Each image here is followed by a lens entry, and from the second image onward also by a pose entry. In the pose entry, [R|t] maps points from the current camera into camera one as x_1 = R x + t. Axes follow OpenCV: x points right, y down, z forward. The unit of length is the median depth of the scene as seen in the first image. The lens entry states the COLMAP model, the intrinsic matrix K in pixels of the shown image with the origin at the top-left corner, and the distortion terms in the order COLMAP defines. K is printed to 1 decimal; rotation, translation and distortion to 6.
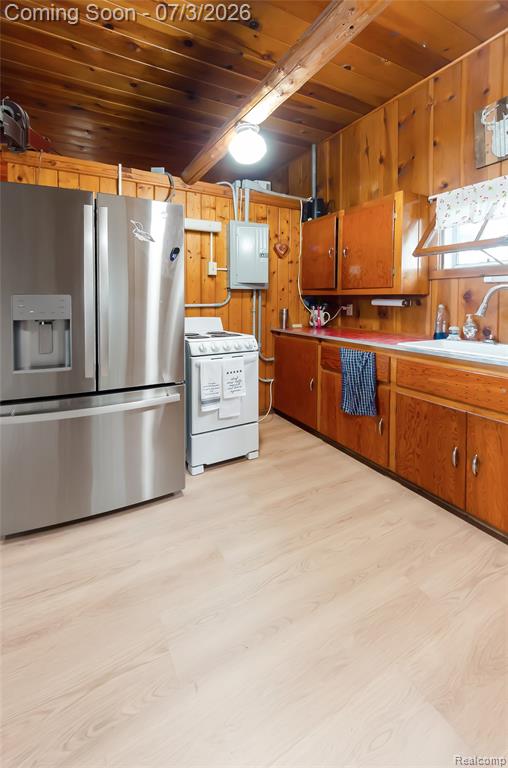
lens RADIAL K [[292.8, 0, 207.5], [0, 292.8, 306.1], [0, 0, 1]] dist [0.000202, -0.000678]
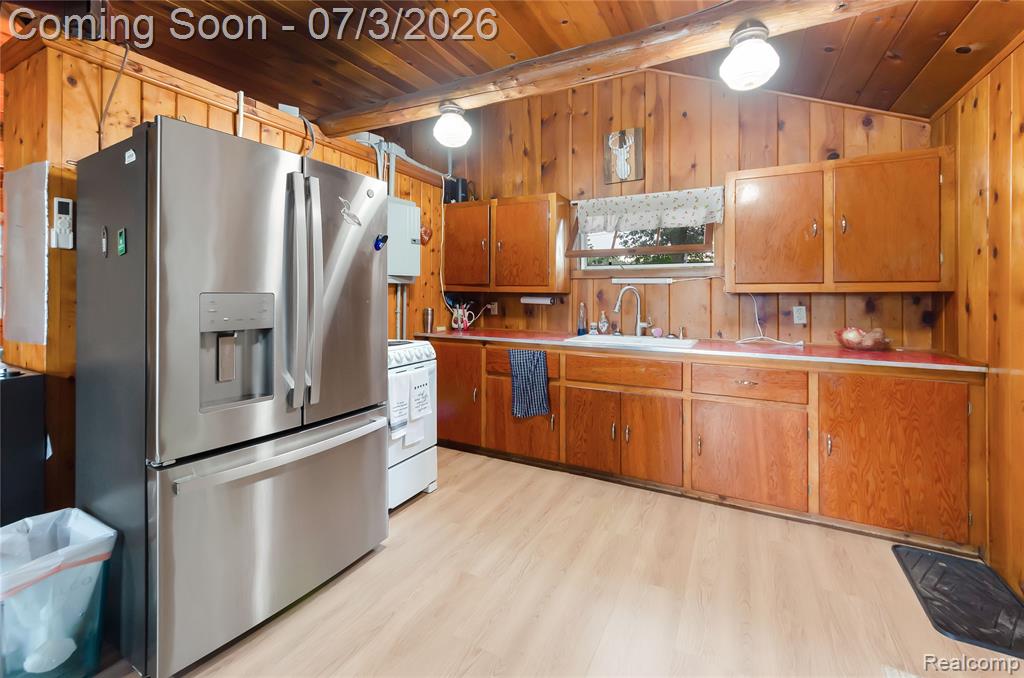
lens RADIAL K [[428.7, 0, 507.3], [0, 428.7, 291.4], [0, 0, 1]] dist [-0.002605, -0.000865]
pose [[0.803385, 0.007834, 0.595408, -0.385343], [0.008931, 0.999642, -0.025204, -0.008645], [-0.595393, 0.025567, 0.803028, -0.108504]]
